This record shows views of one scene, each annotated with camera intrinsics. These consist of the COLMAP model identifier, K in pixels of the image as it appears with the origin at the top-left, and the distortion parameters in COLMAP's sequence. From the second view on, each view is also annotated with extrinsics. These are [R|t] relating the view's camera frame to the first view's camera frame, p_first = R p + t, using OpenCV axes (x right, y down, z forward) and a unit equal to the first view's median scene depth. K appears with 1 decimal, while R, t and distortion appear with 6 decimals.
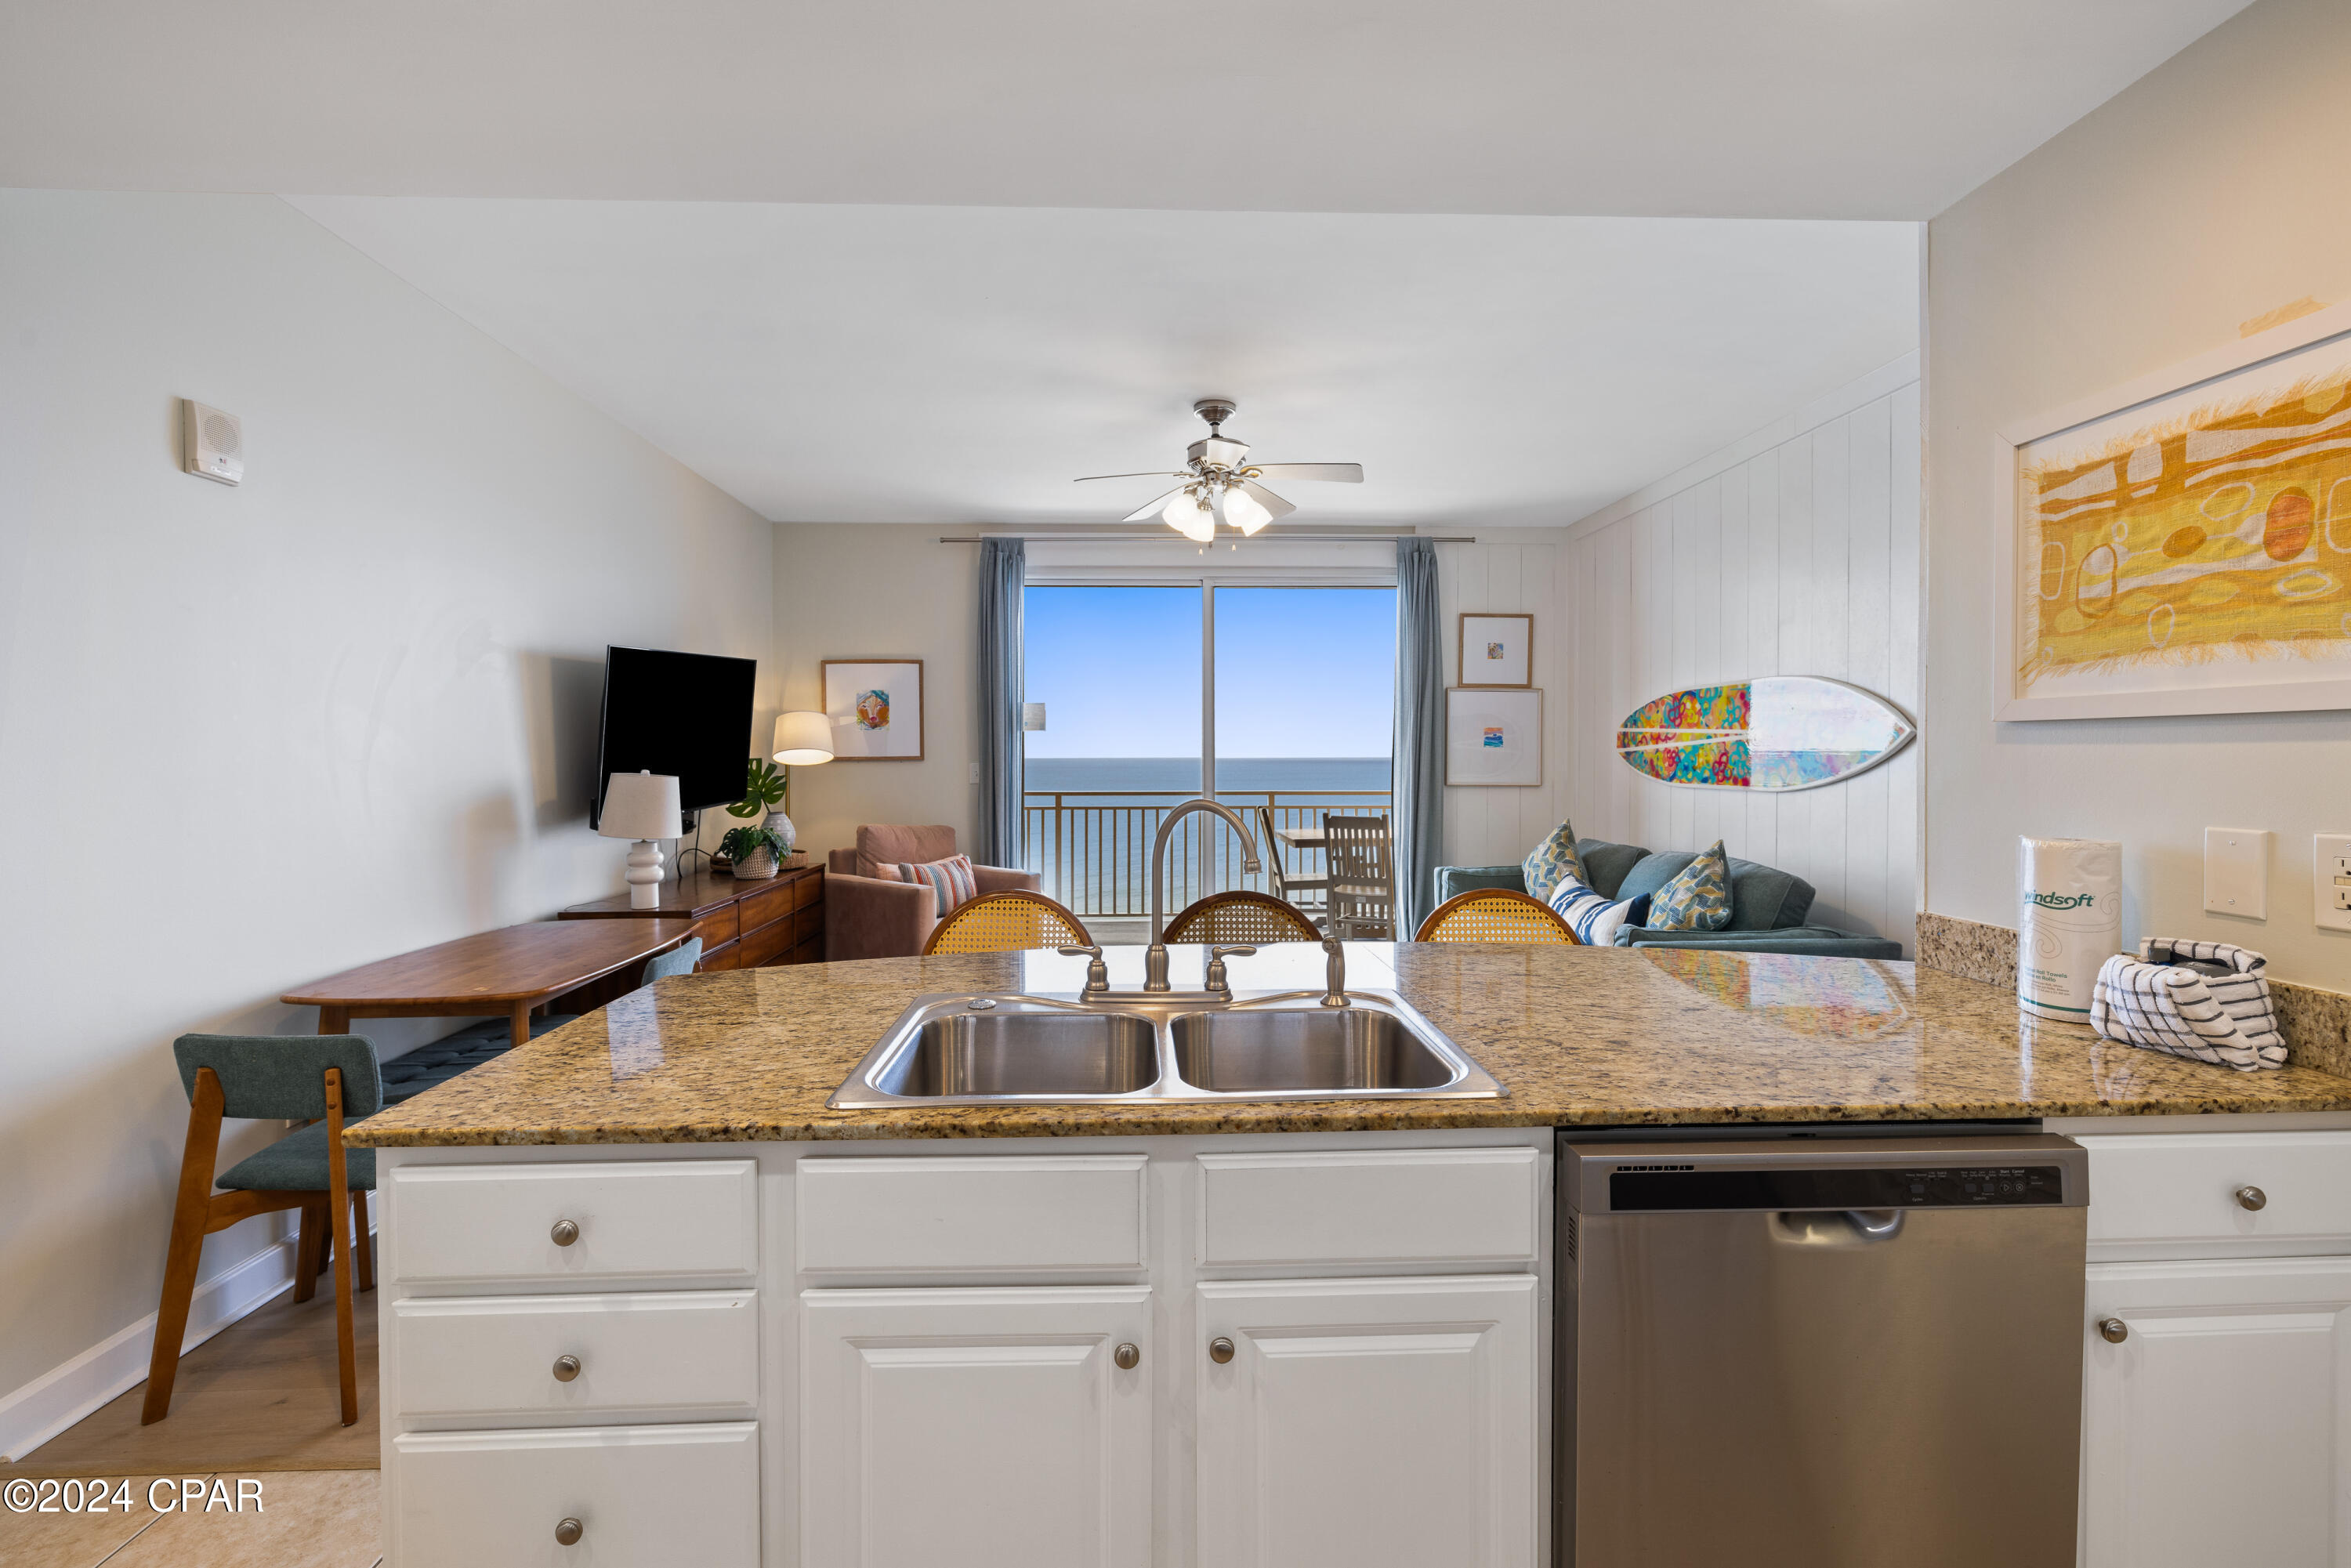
lens RADIAL K [[993.9, 0, 1168.1], [0, 993.9, 766.4], [0, 0, 1]] dist [-0.000489, -0.000466]
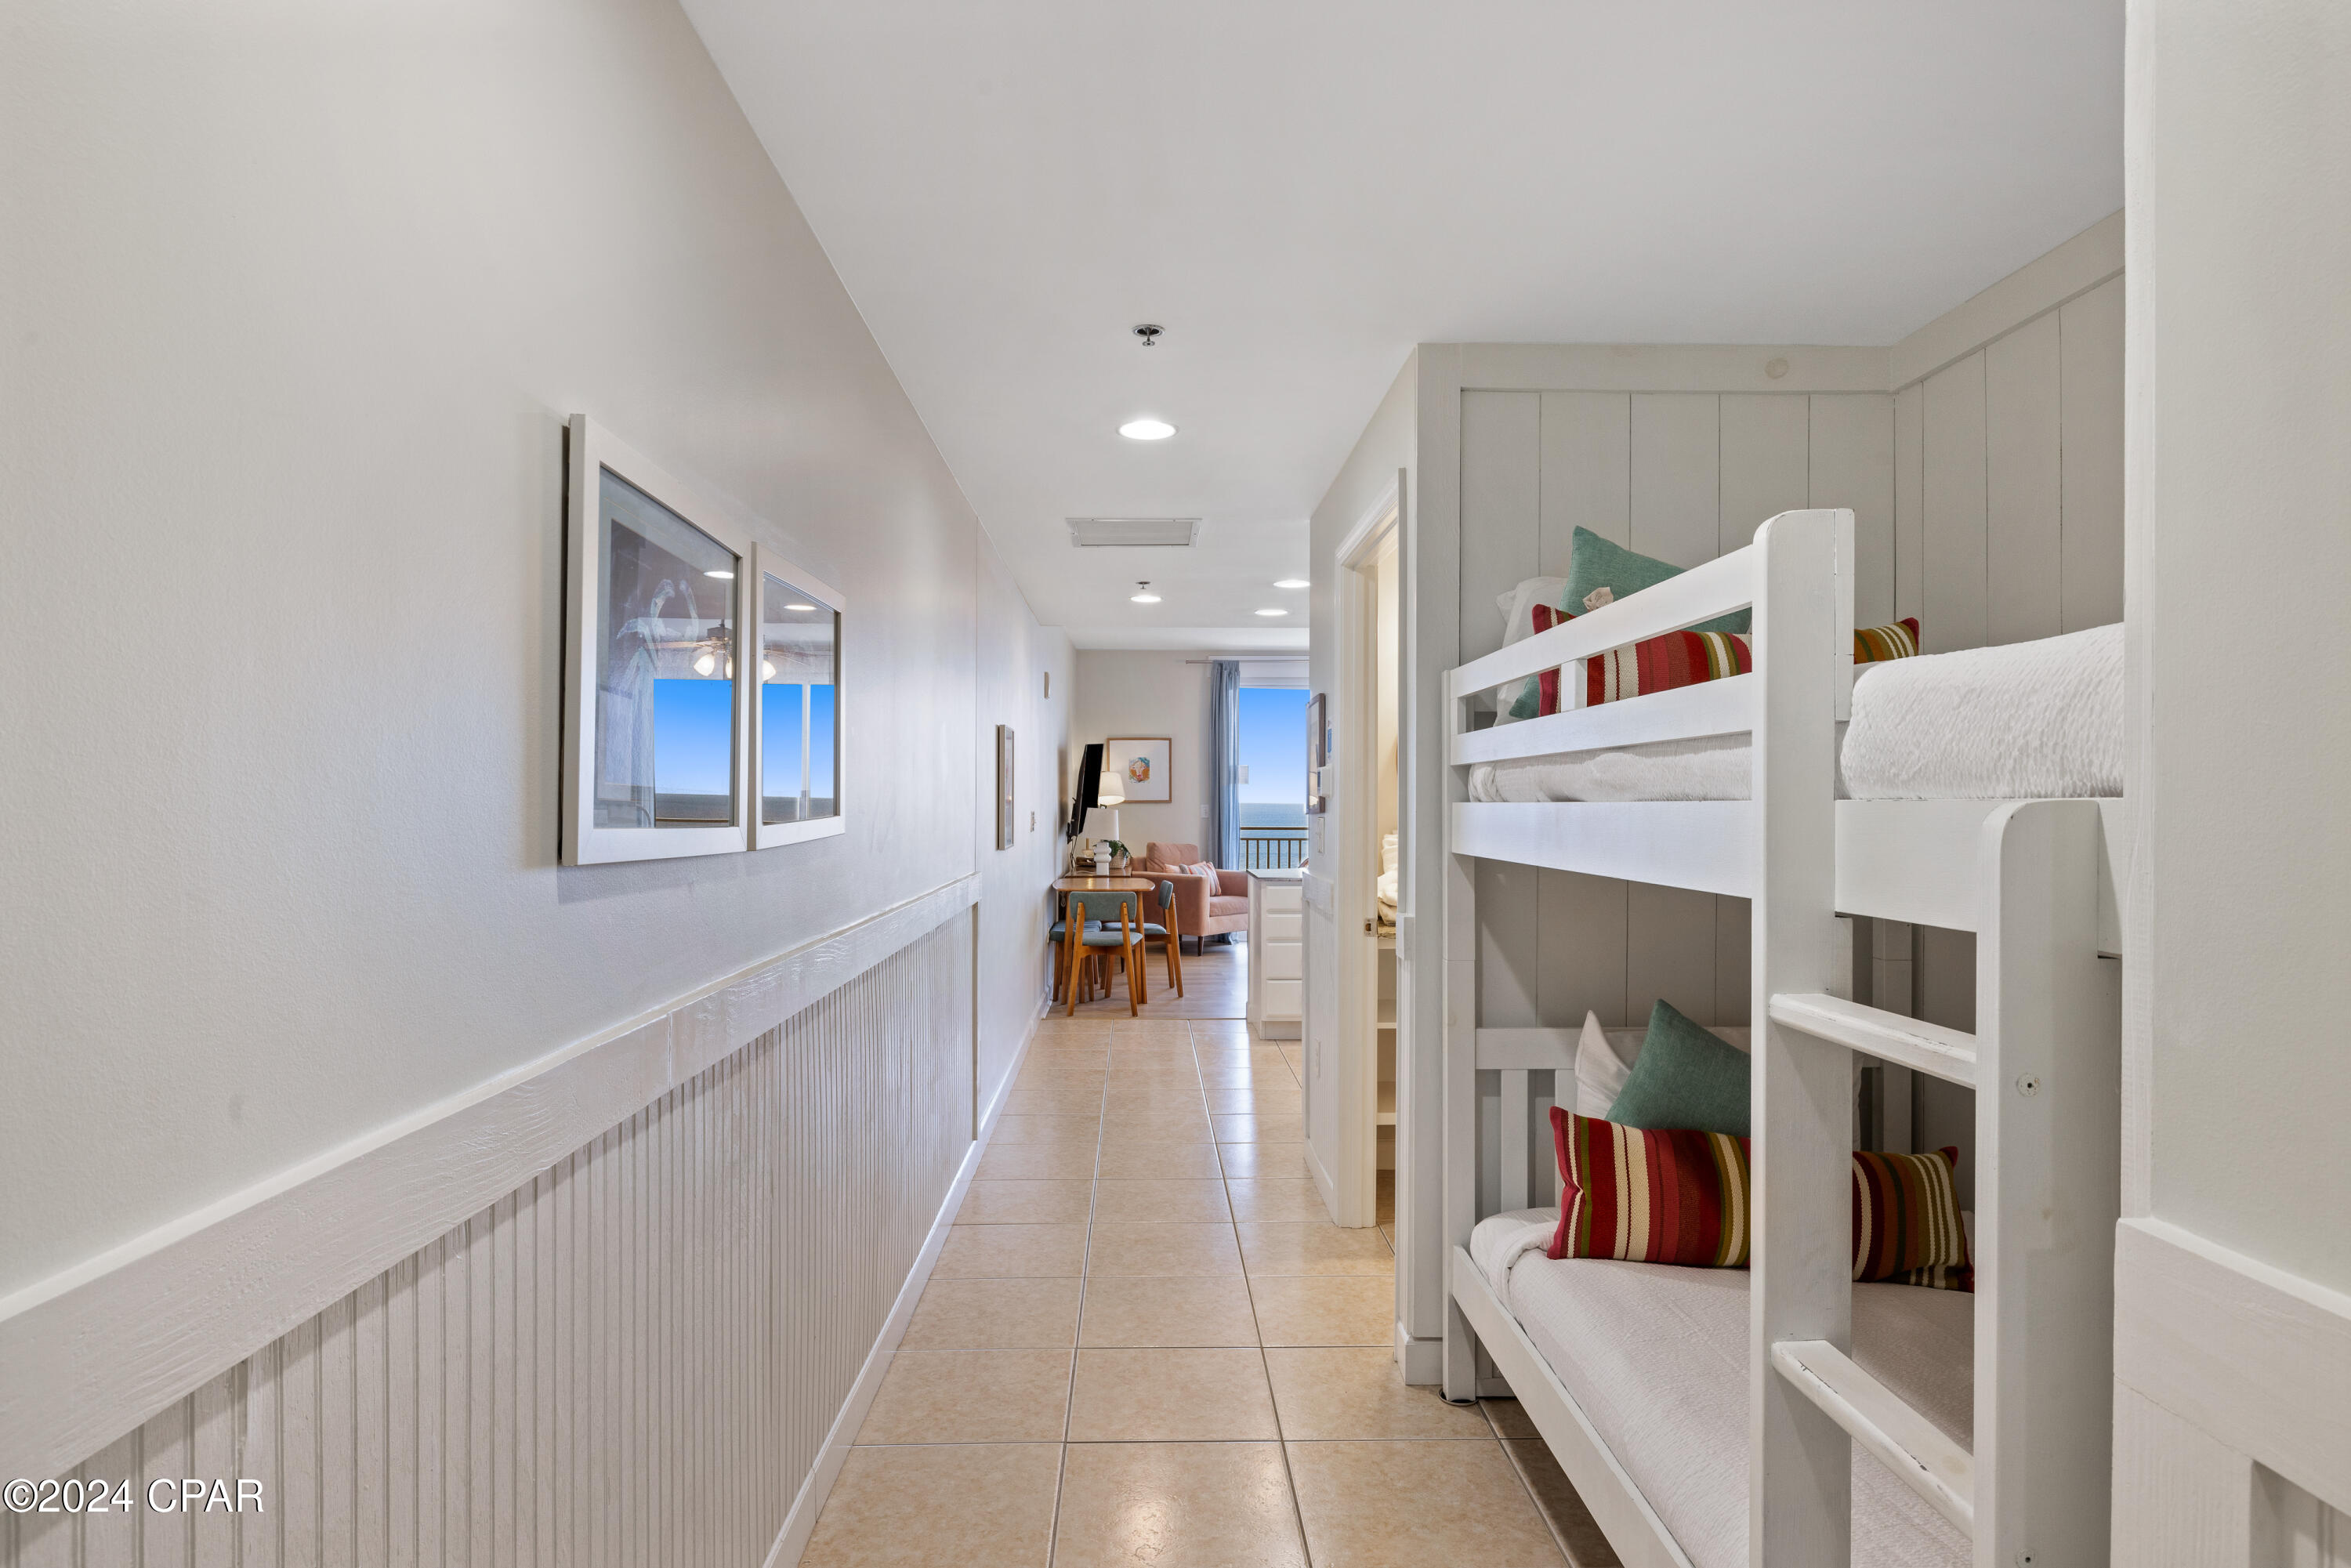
lens RADIAL K [[1238.6, 0, 1172.0], [0, 1238.6, 797.5], [0, 0, 1]] dist [-0.002858, 0.002308]
pose [[0.999781, 0.007468, -0.019546, -0.268213], [-0.007716, 0.999890, -0.012664, 0.012779], [0.019449, 0.012812, 0.999729, -1.193977]]
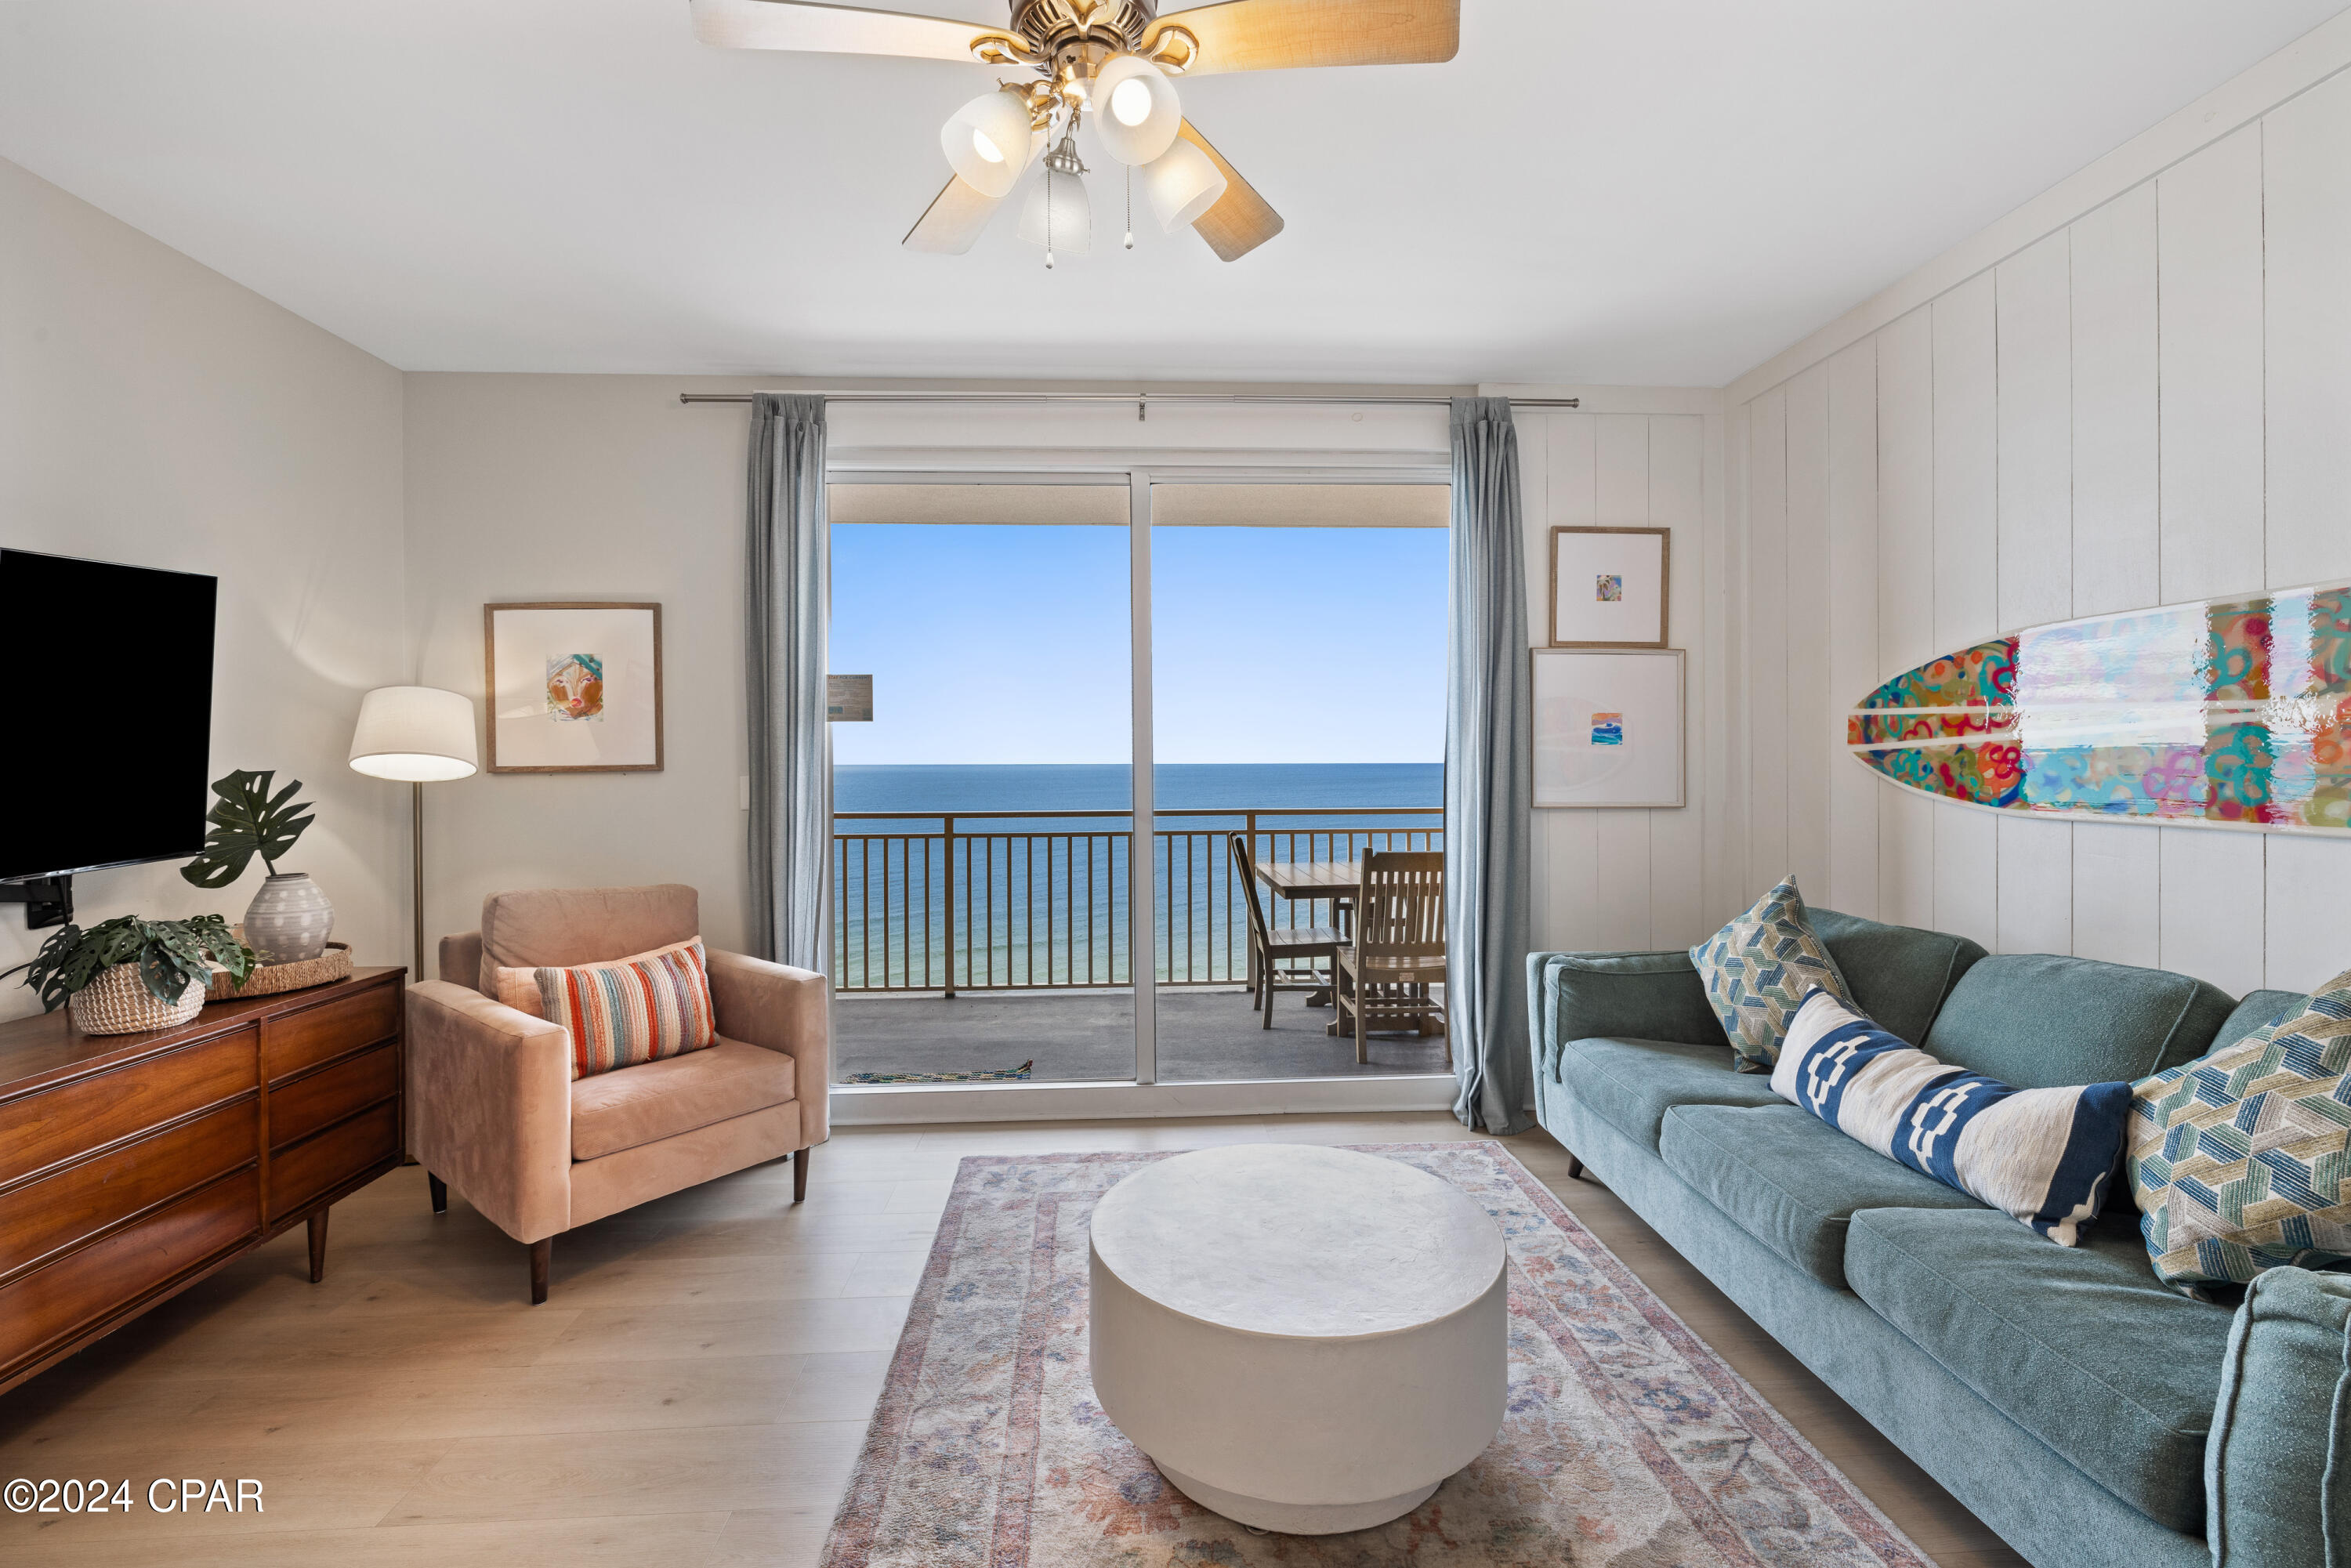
lens RADIAL K [[993.9, 0, 1170.8], [0, 993.9, 760.6], [0, 0, 1]] dist [-0.000489, -0.000466]
pose [[0.999871, -0.005199, 0.015208, 0.064782], [0.005343, 0.999941, -0.009452, -0.006987], [-0.015158, 0.009532, 0.999840, 0.516393]]
